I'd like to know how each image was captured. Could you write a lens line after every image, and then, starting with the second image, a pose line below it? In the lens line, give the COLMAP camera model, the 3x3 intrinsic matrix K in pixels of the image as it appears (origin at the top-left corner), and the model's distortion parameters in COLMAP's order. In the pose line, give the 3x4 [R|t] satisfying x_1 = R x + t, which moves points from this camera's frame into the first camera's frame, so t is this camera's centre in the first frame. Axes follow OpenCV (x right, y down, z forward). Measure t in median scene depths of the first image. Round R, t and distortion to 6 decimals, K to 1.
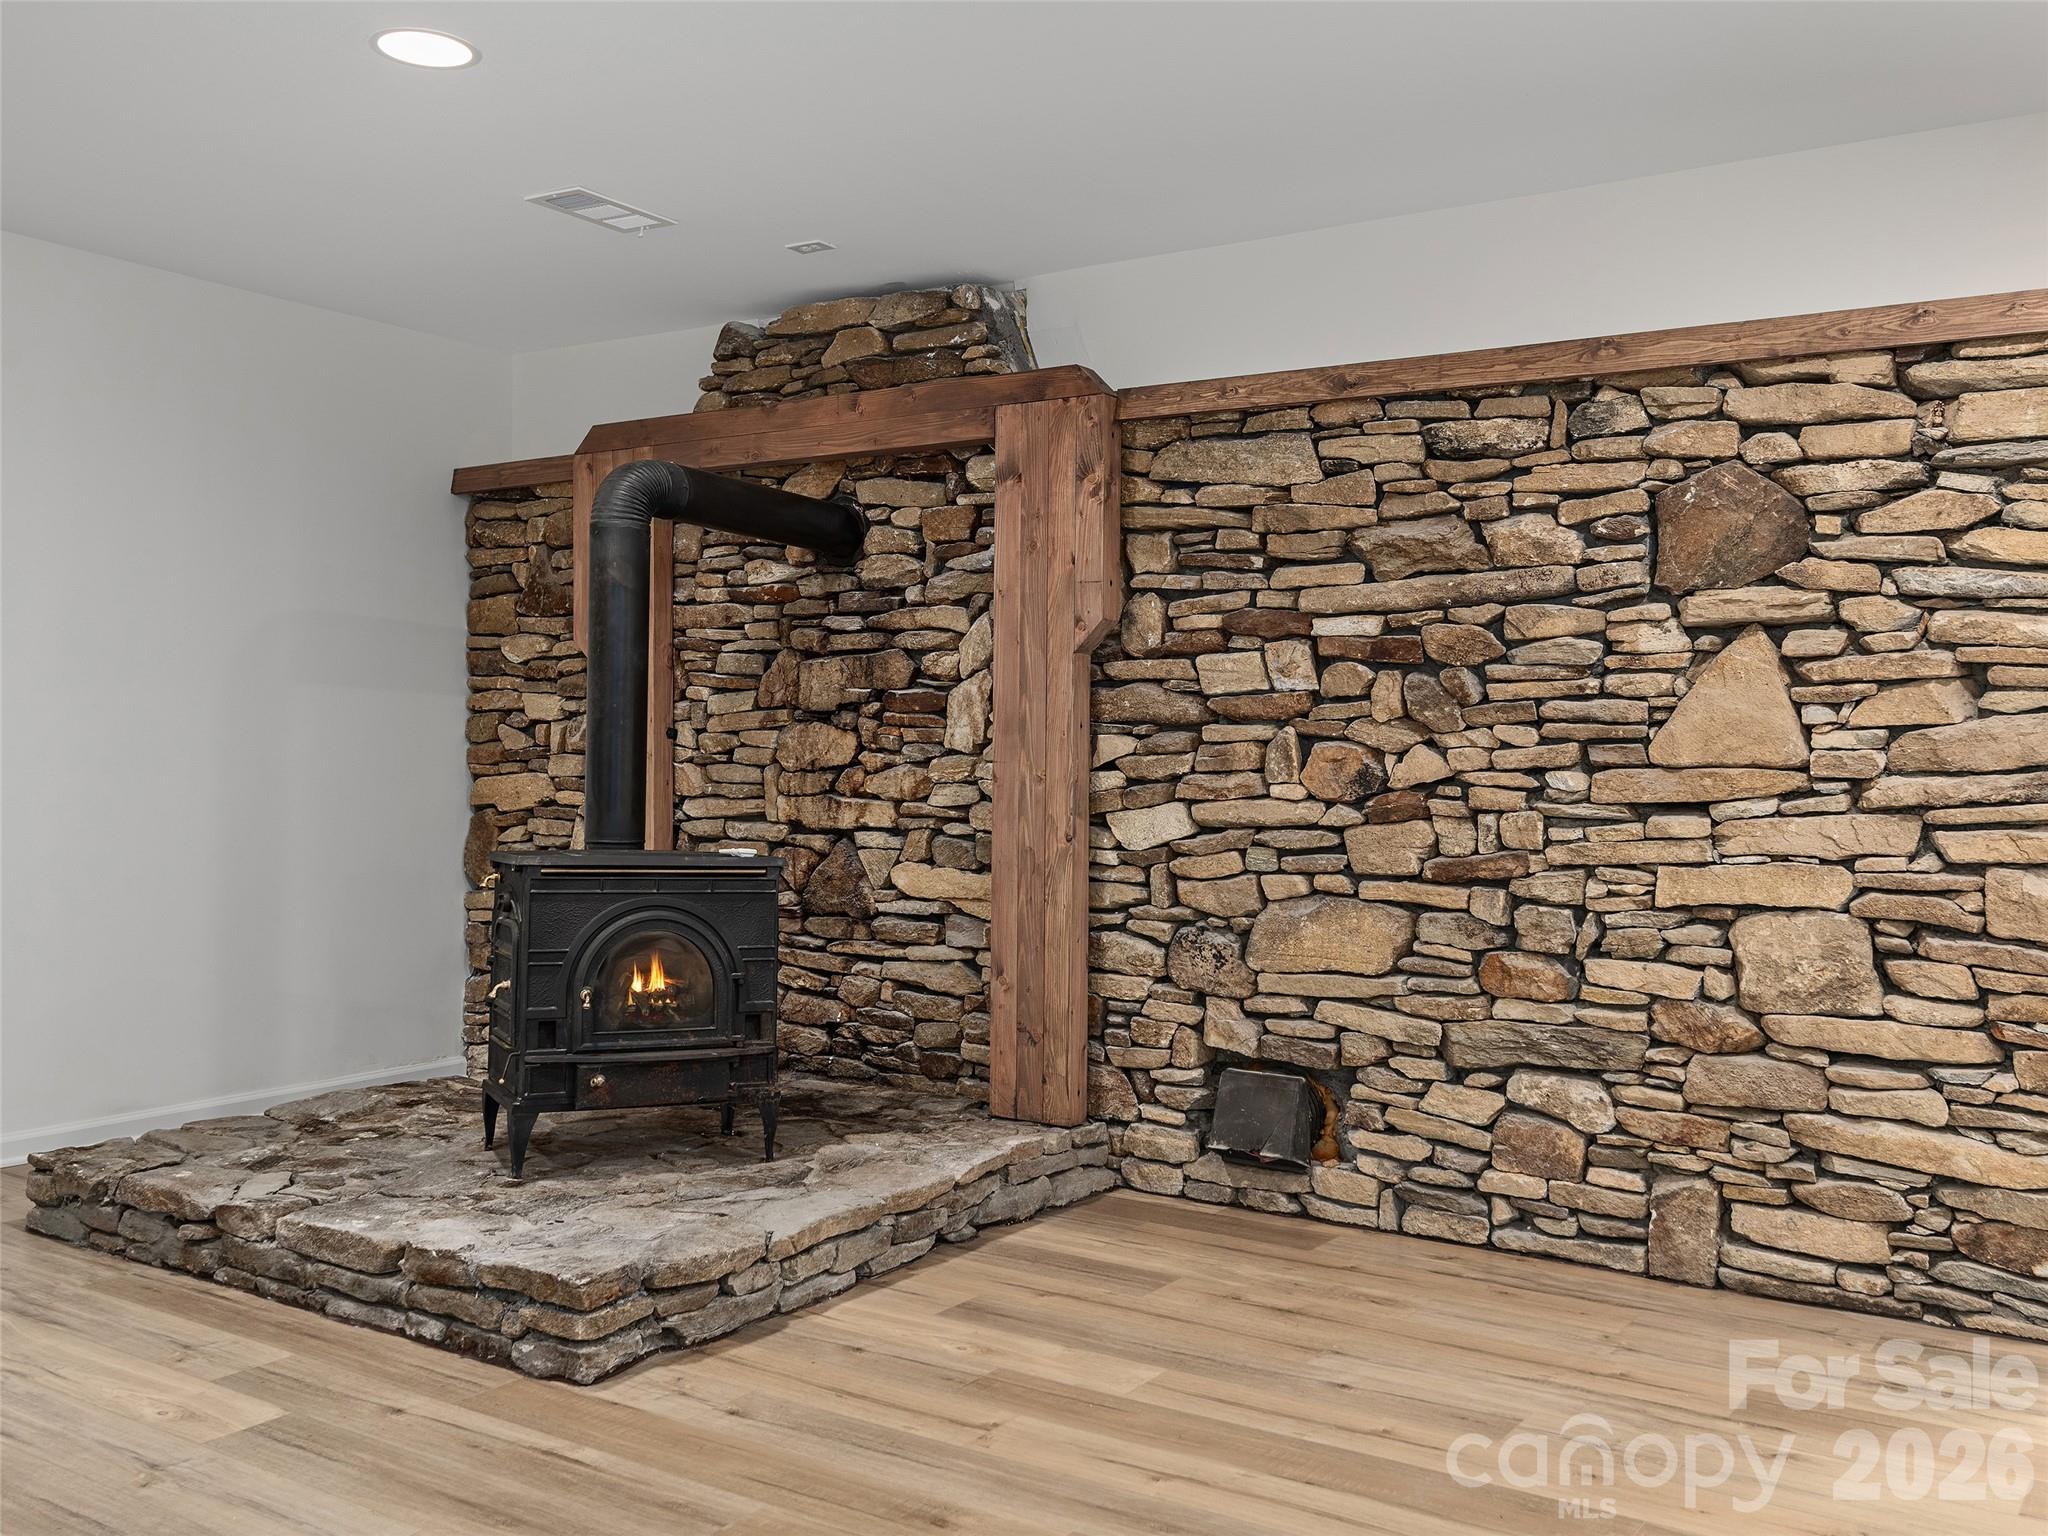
lens RADIAL K [[1778.6, 0, 1024.0], [0, 1778.6, 768.0], [0, 0, 1]] dist [0.015385, 0.003117]
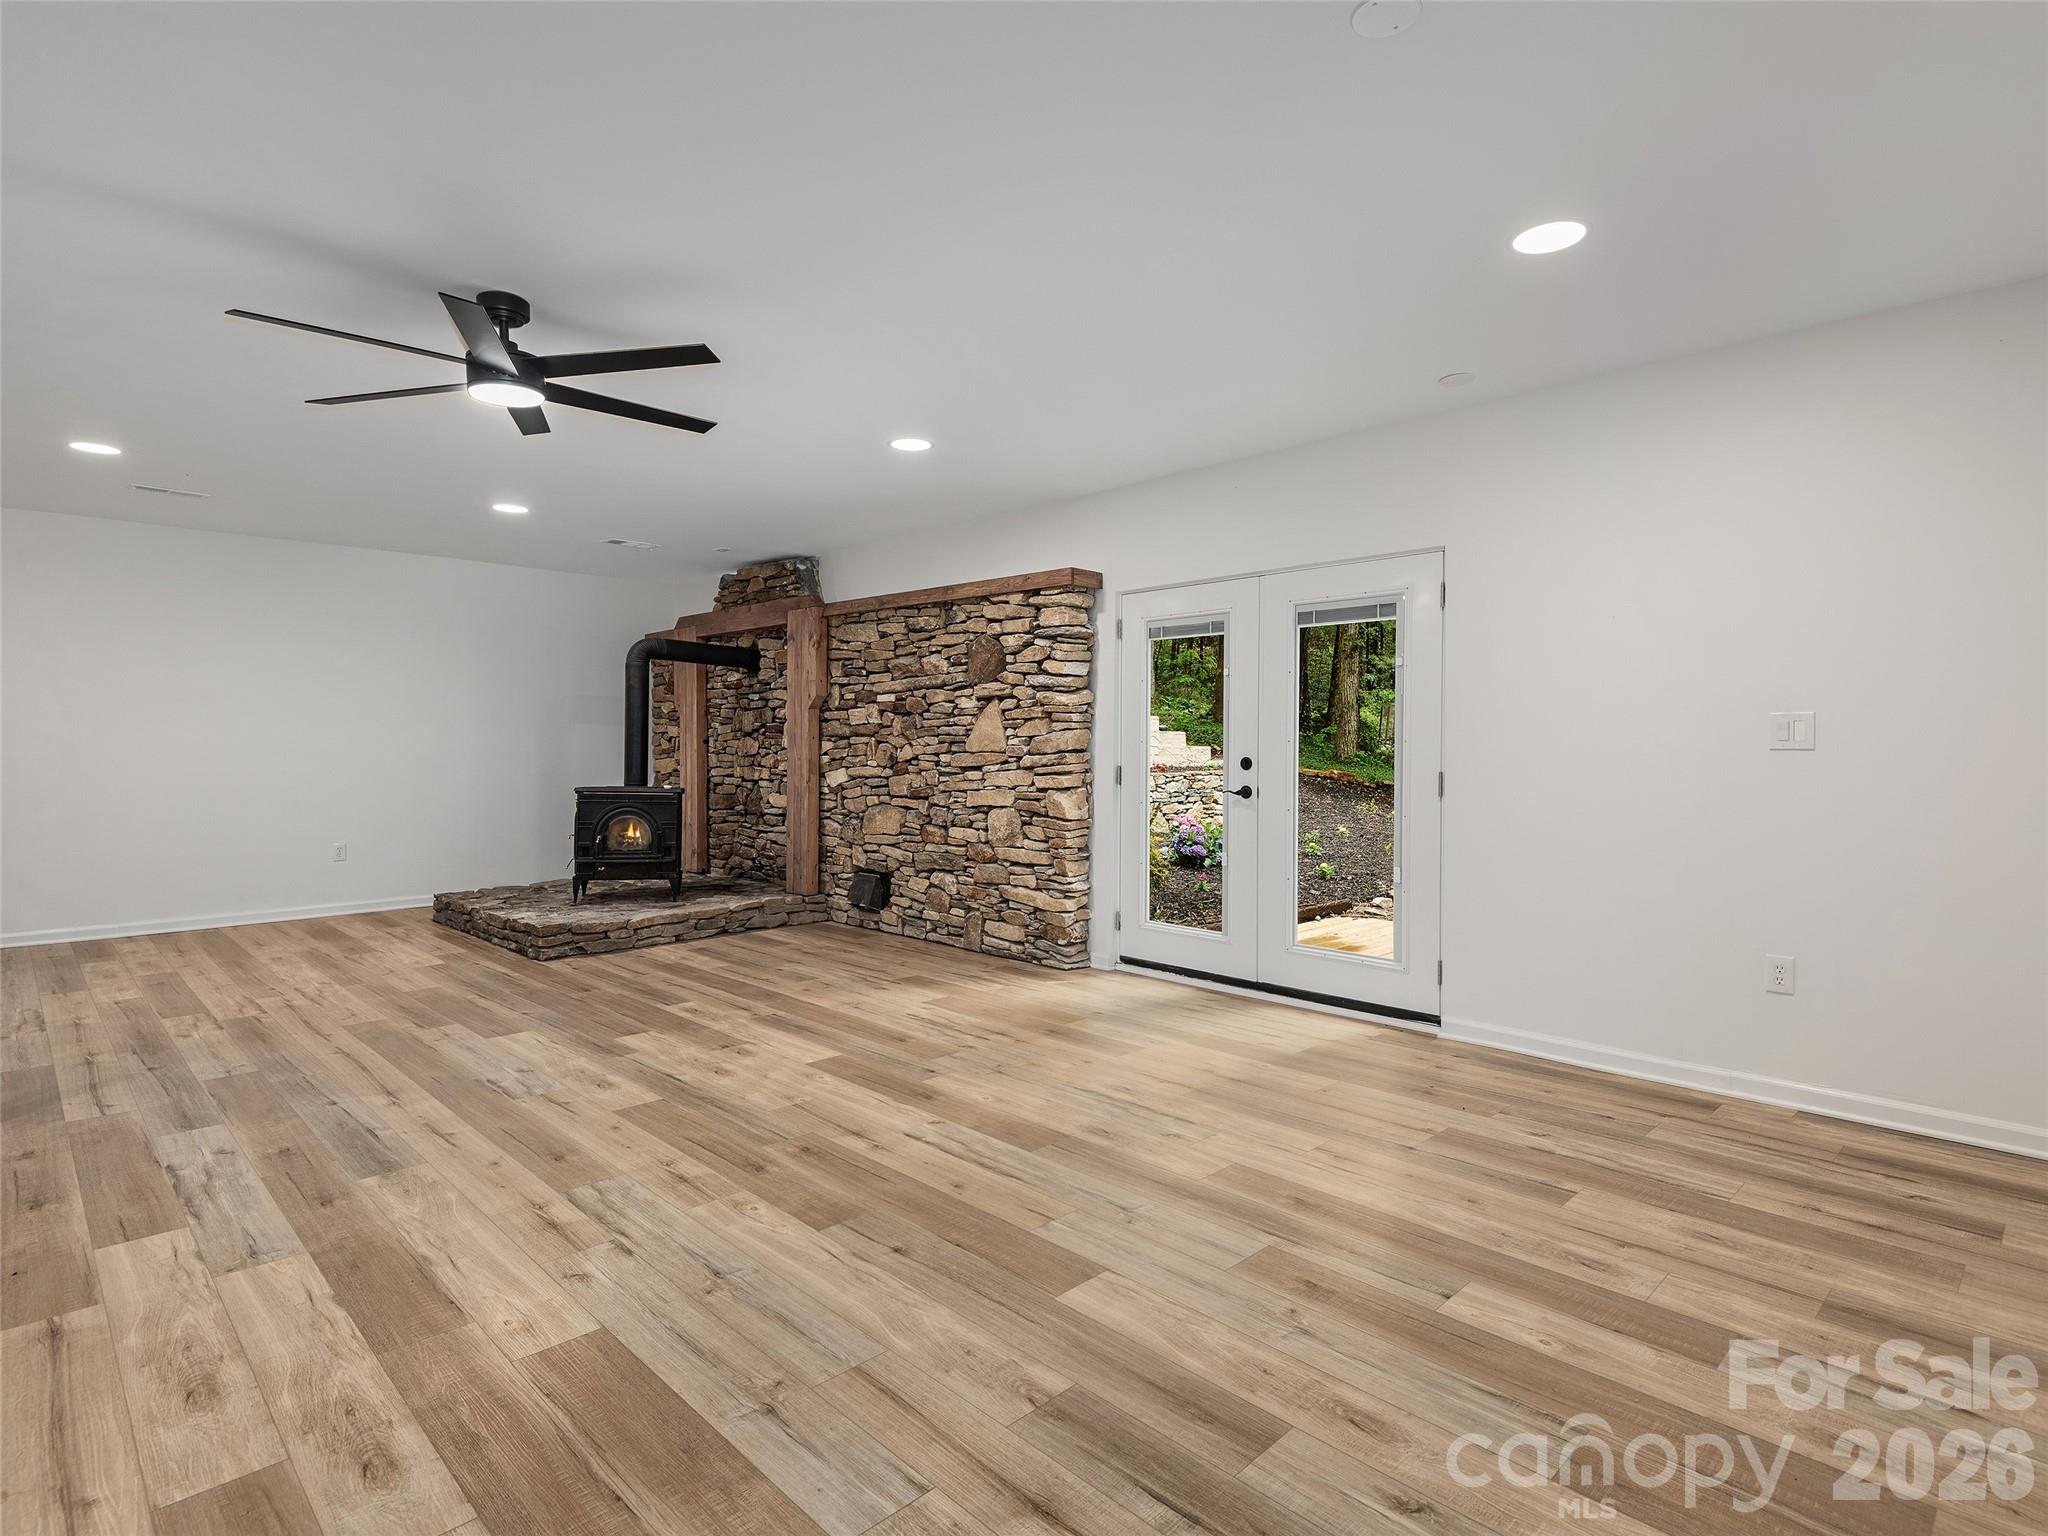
lens RADIAL K [[1032.8, 0, 1024.0], [0, 1032.8, 768.0], [0, 0, 1]] dist [0.037691, -0.025741]
pose [[0.979011, -0.005420, -0.203733, 0.685269], [0.007984, 0.999899, 0.011763, 0.004716], [0.203649, -0.013142, 0.978956, -0.414239]]
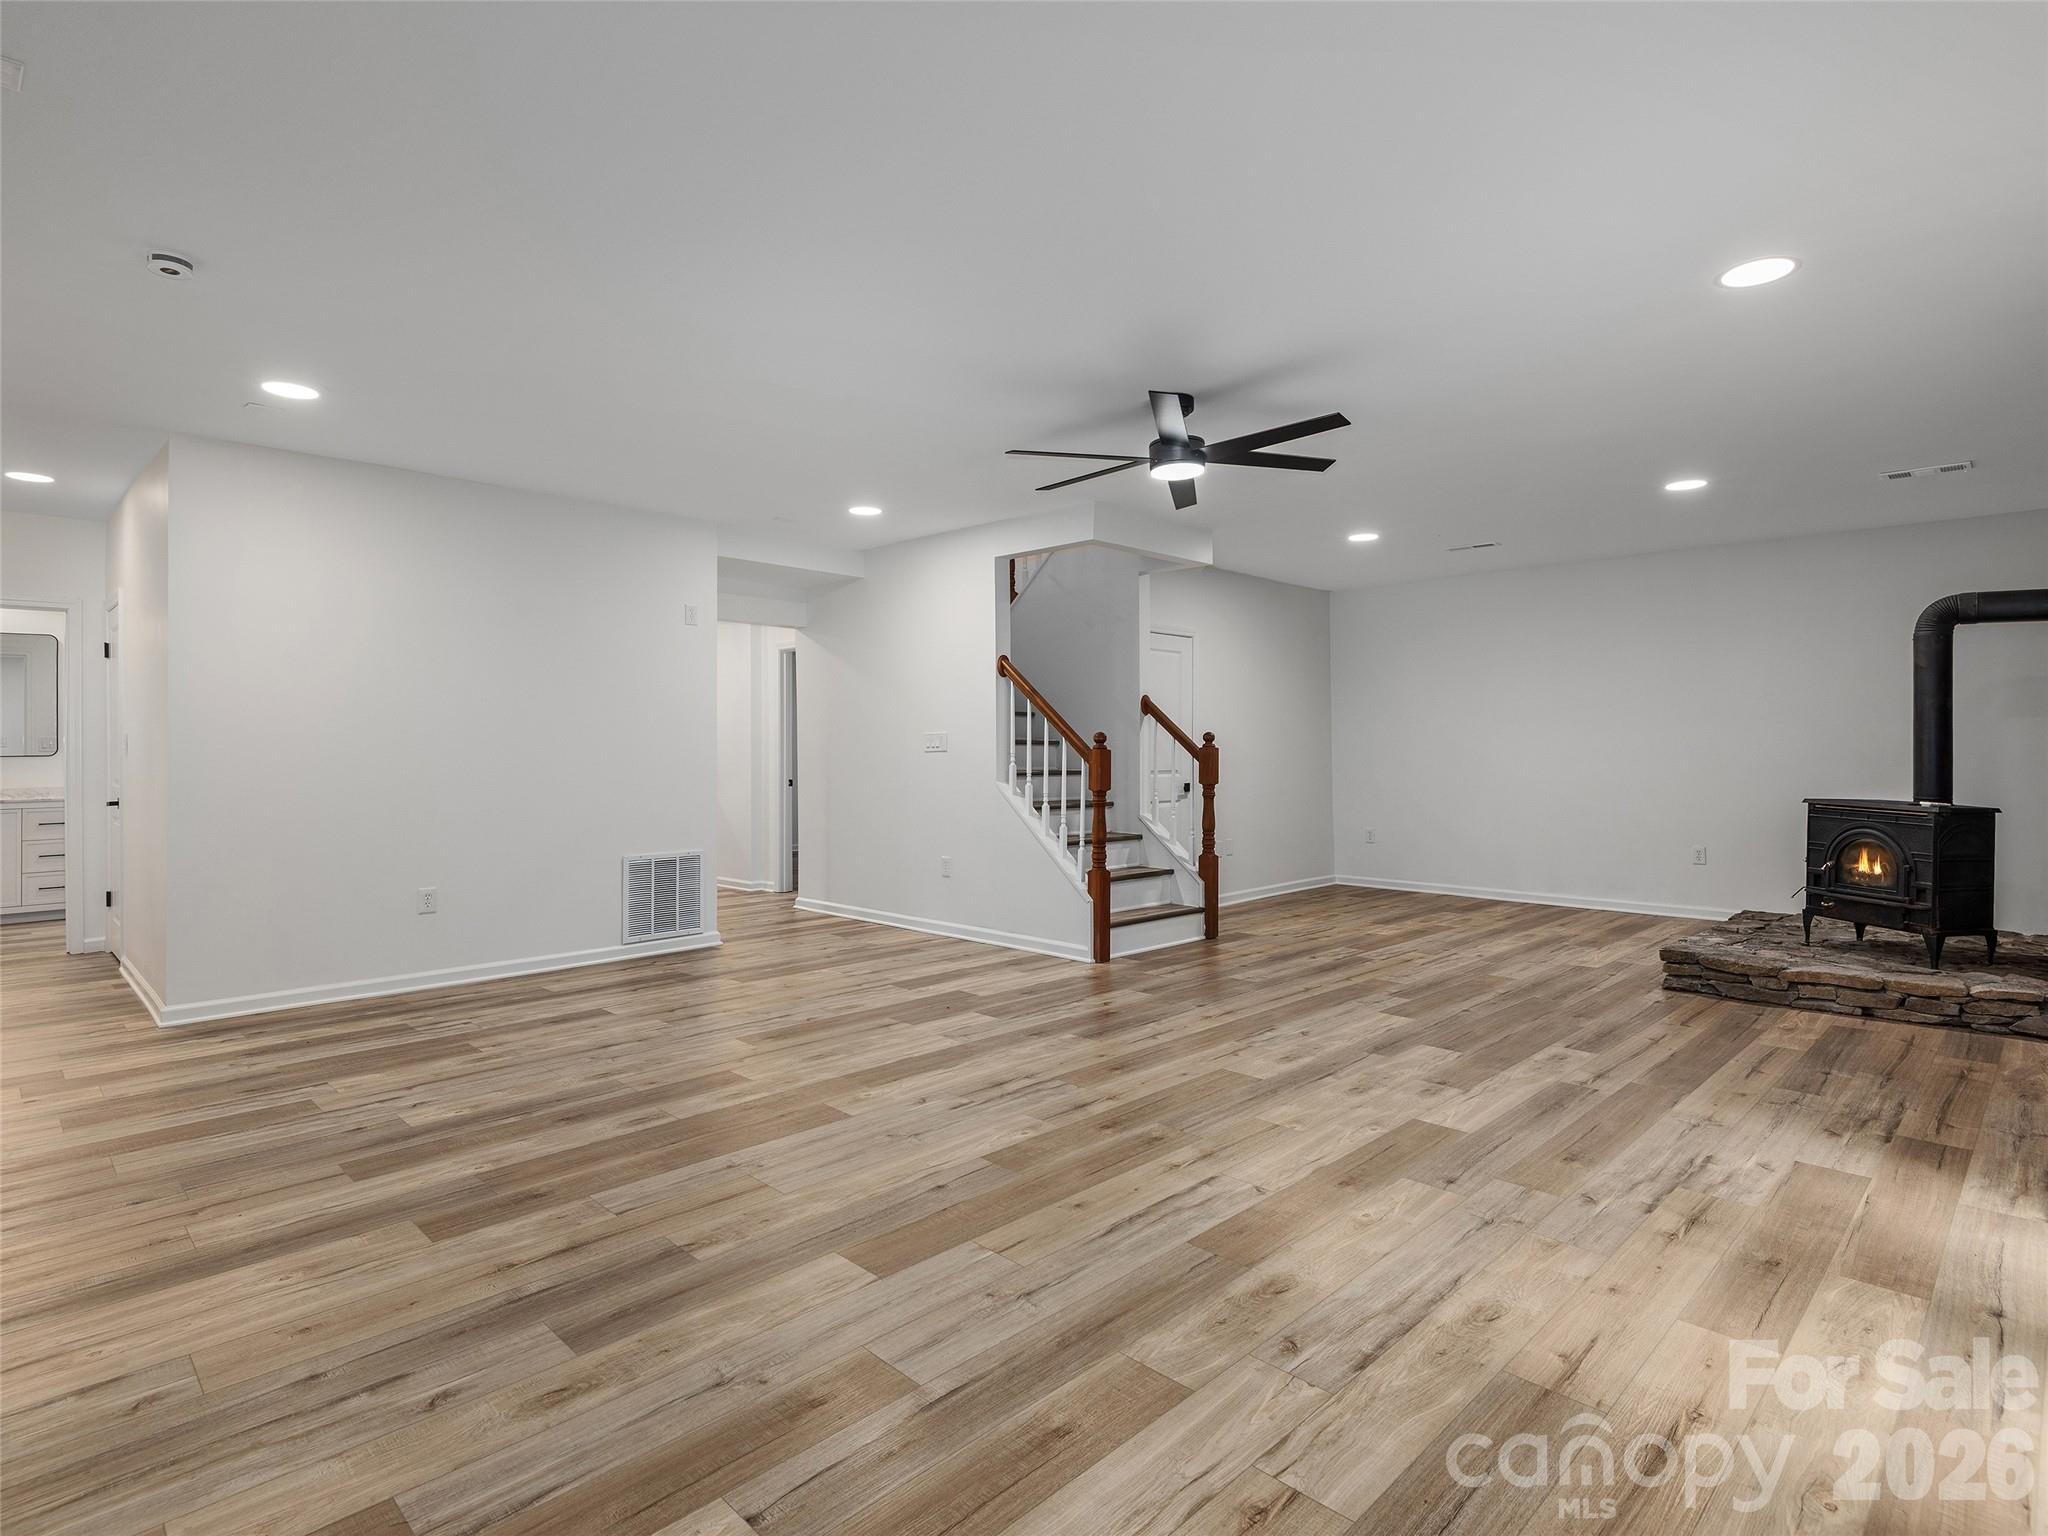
lens RADIAL K [[1049.4, 0, 1040.5], [0, 1049.4, 767.6], [0, 0, 1]] dist [0.039915, -0.027586]
pose [[-0.174830, 0.003385, -0.984593, 1.113638], [-0.007949, 0.999957, 0.004849, 0.011253], [0.984567, 0.008675, -0.174795, 0.270055]]
